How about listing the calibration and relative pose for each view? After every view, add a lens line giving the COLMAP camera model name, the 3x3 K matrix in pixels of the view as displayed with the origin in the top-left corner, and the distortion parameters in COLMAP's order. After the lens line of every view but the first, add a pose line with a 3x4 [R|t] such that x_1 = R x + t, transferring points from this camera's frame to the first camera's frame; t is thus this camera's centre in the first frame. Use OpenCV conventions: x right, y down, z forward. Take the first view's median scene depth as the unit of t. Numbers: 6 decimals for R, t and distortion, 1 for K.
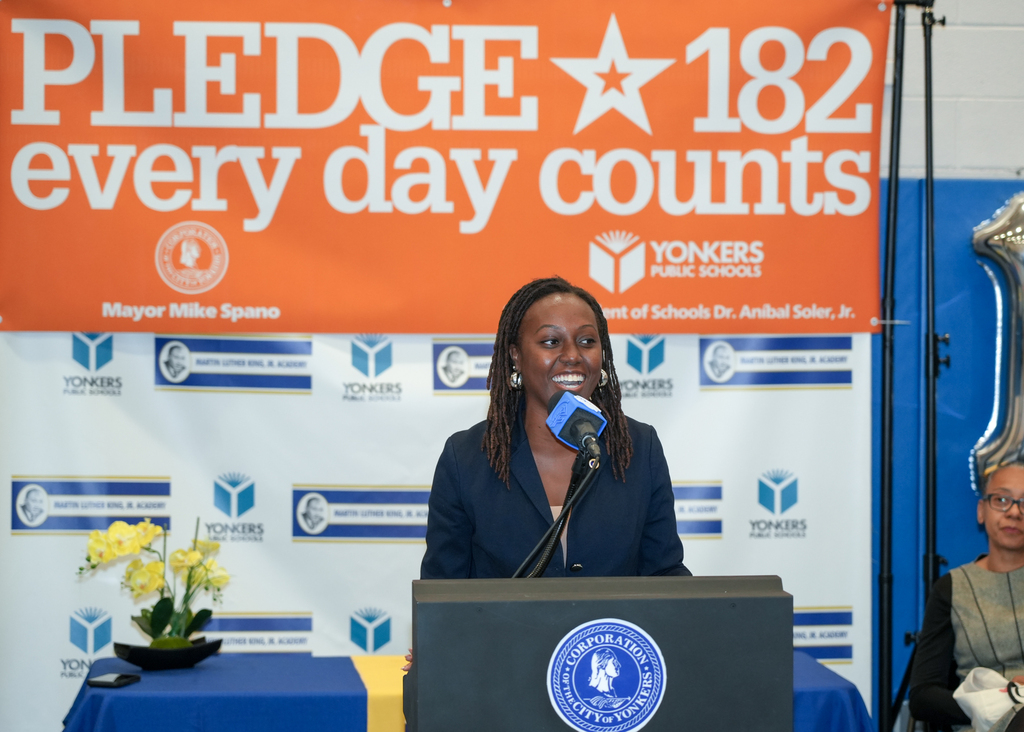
lens RADIAL K [[3254.3, 0, 539.2], [0, 3254.3, 347.7], [0, 0, 1]] dist [-0.057945, 0.000000]
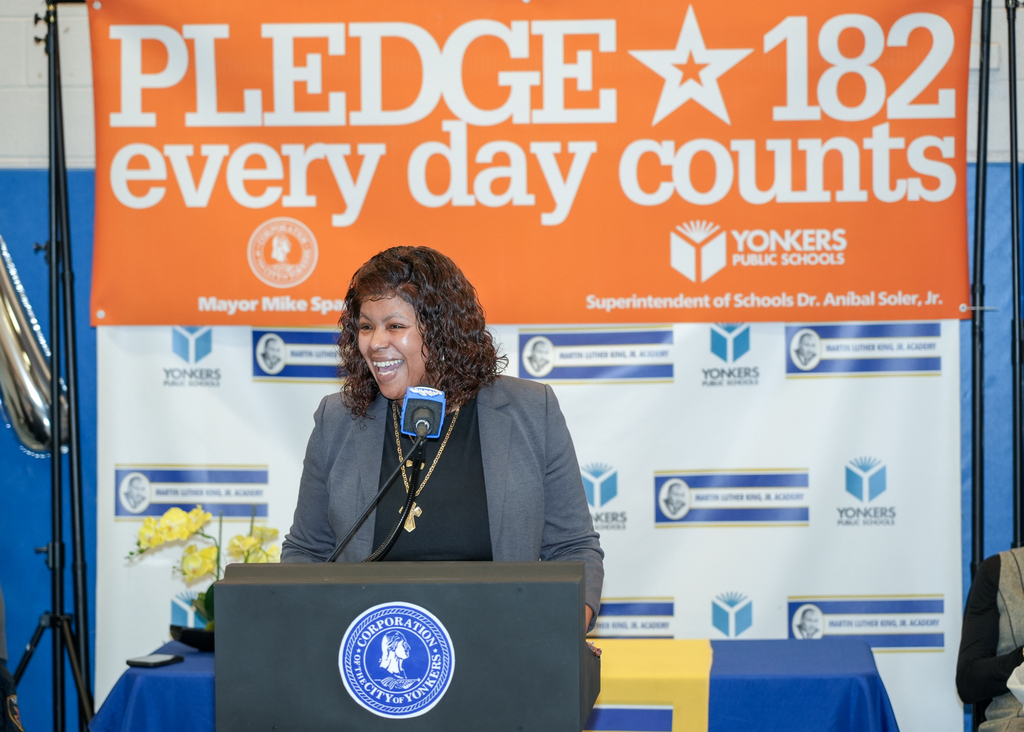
lens RADIAL K [[3254.3, 0, 519.7], [0, 3254.3, 367.7], [0, 0, 1]] dist [-0.057945, 0.000000]
pose [[0.983329, -0.006850, -0.181708, 0.153071], [0.008571, 0.999925, 0.008692, 0.000455], [0.181635, -0.010104, 0.983314, -0.001461]]
